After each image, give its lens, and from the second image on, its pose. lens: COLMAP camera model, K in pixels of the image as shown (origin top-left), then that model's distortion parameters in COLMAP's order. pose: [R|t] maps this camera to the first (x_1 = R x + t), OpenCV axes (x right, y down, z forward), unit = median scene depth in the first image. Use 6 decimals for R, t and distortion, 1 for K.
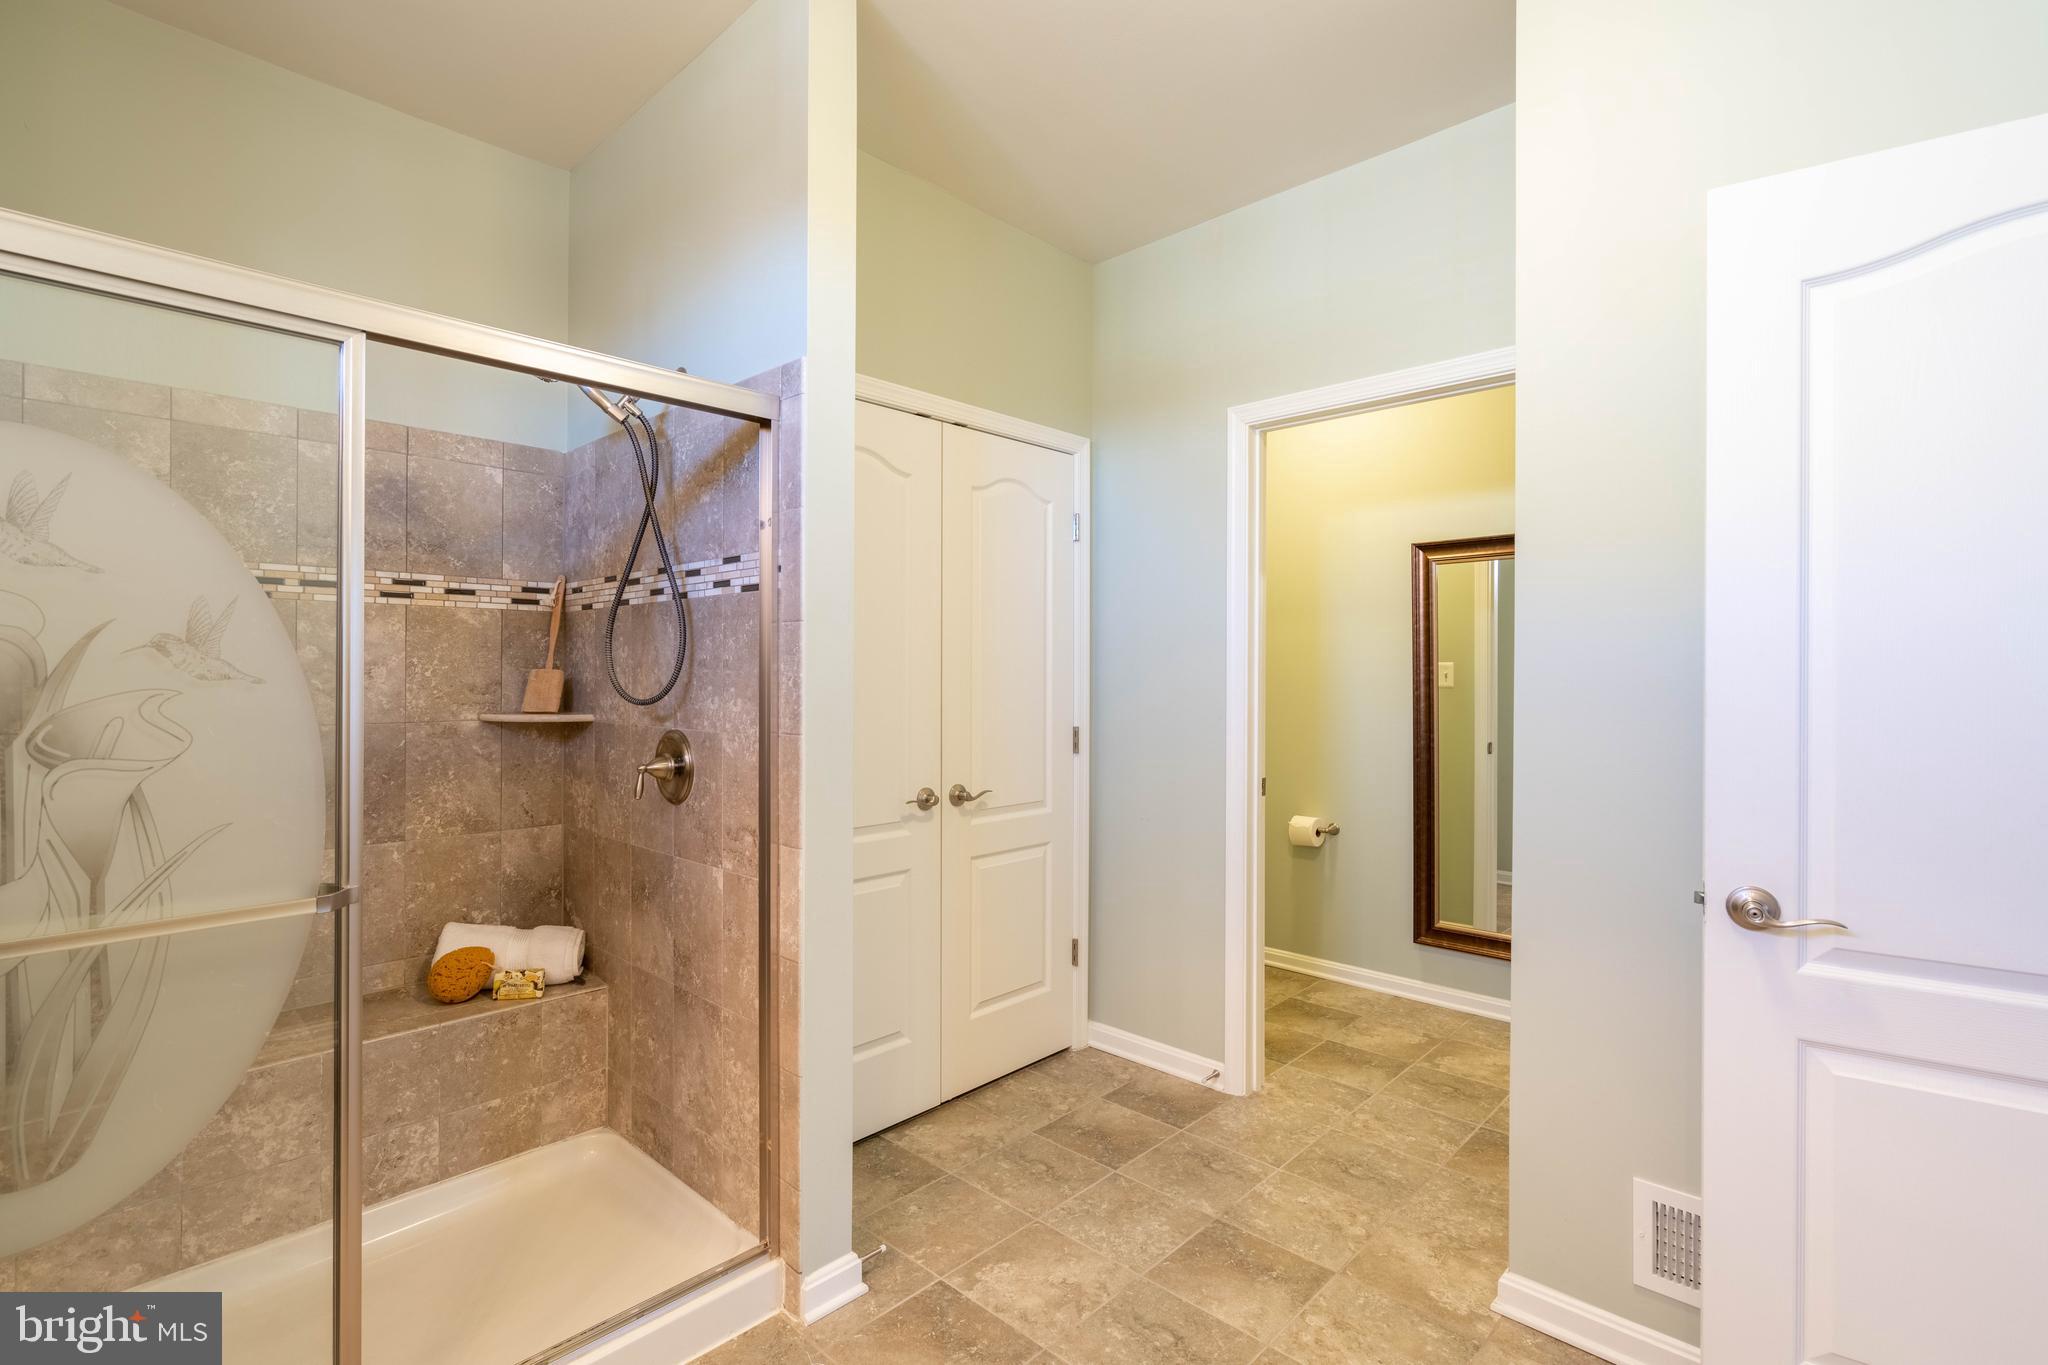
lens RADIAL K [[940.0, 0, 1020.7], [0, 940.0, 711.4], [0, 0, 1]] dist [-0.004299, -0.000422]
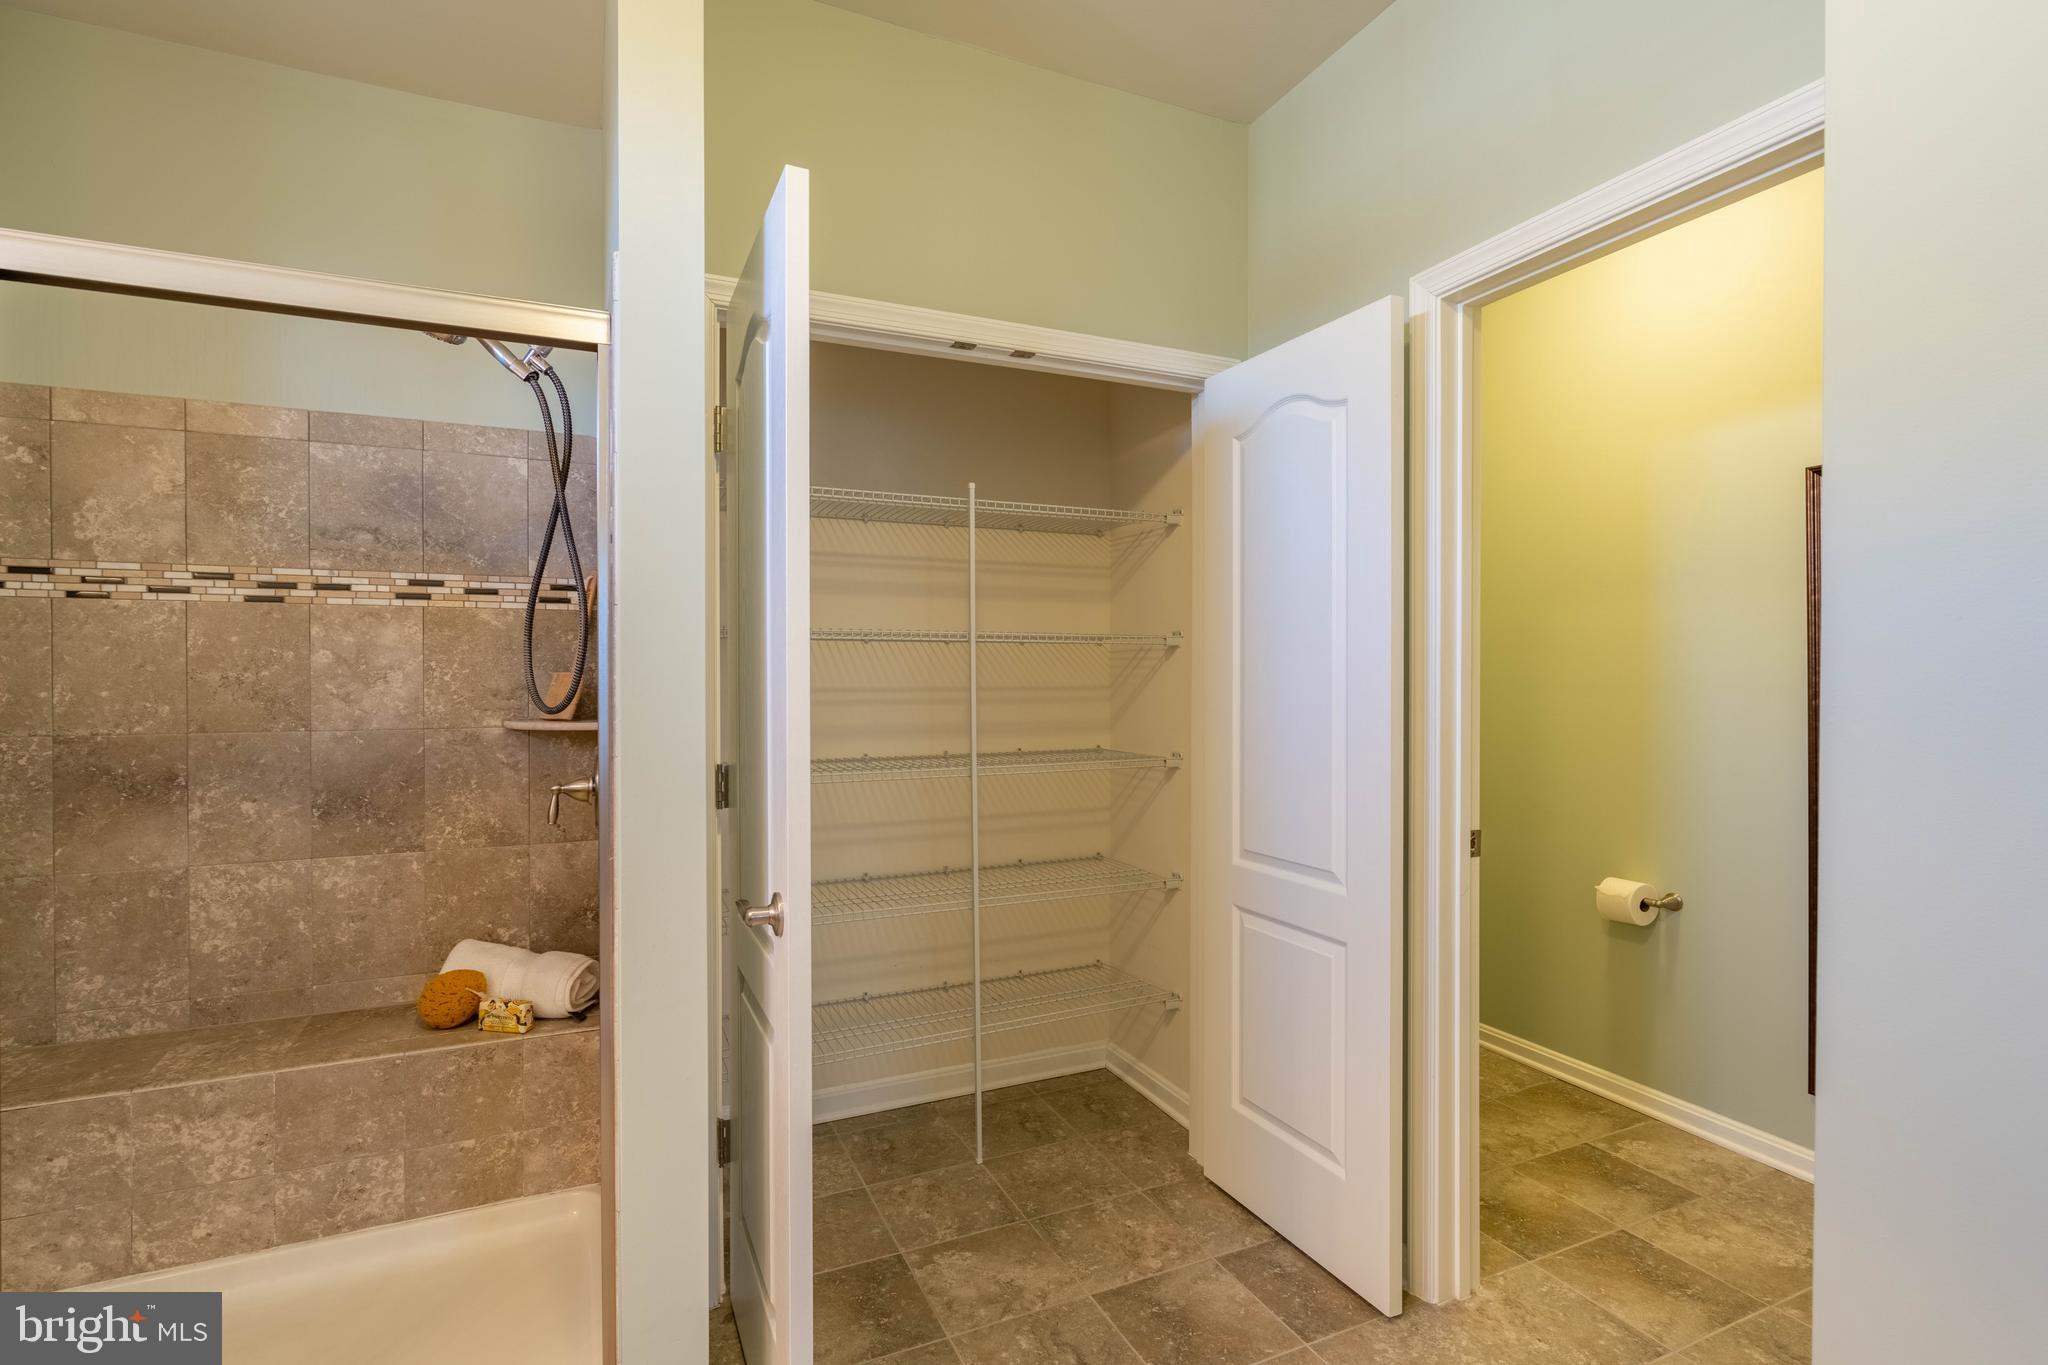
lens RADIAL K [[940.0, 0, 1020.7], [0, 940.0, 711.4], [0, 0, 1]] dist [-0.004299, -0.000422]
pose [[0.922734, 0.008912, -0.385335, 0.282944], [-0.010419, 0.999944, -0.001824, -0.010517], [0.385297, 0.005698, 0.922775, 0.347336]]
